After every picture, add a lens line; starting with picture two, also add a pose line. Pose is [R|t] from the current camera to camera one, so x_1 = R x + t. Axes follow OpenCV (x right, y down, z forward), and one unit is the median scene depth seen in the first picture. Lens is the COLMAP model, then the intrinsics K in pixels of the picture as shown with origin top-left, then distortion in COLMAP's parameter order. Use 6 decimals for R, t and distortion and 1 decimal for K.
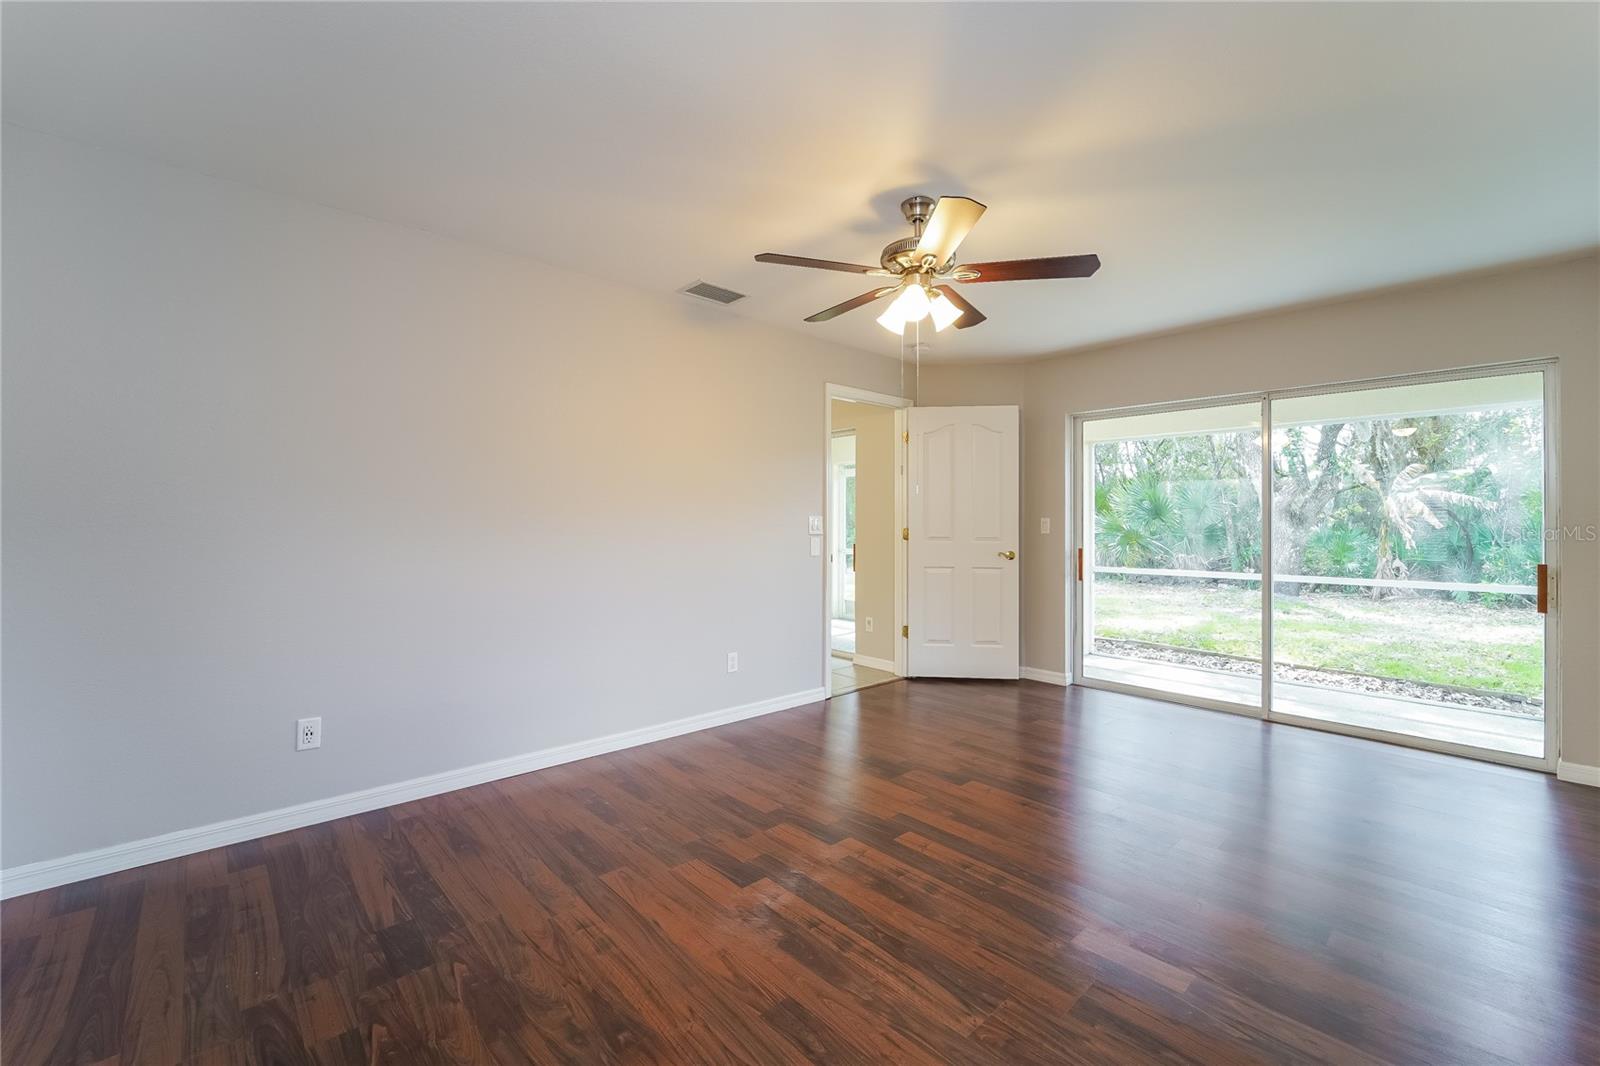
lens RADIAL K [[655.1, 0, 805.0], [0, 655.1, 519.2], [0, 0, 1]] dist [0.000013, 0.000016]
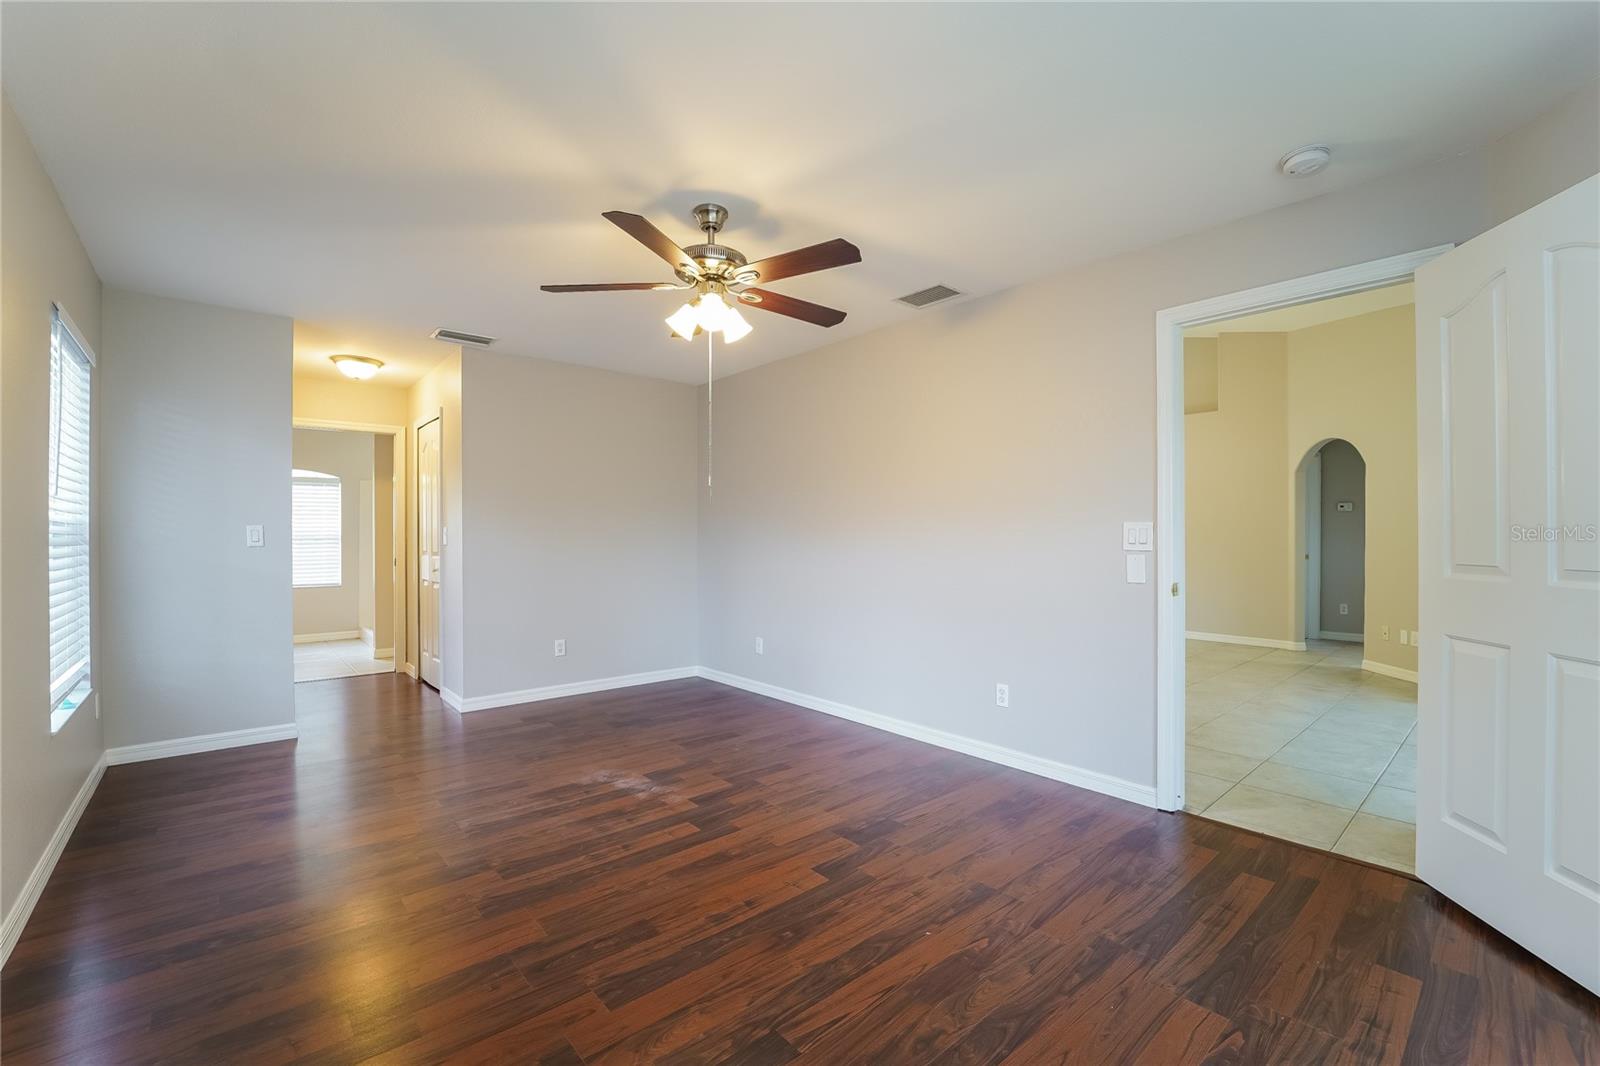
lens RADIAL K [[659.8, 0, 800.0], [0, 659.8, 533.0], [0, 0, 1]] dist [-0.001375, -0.000238]
pose [[-0.029755, -0.011685, -0.999489, 1.169488], [0.013404, 0.999837, -0.012088, 0.015576], [0.999467, -0.013756, -0.029593, 1.150749]]
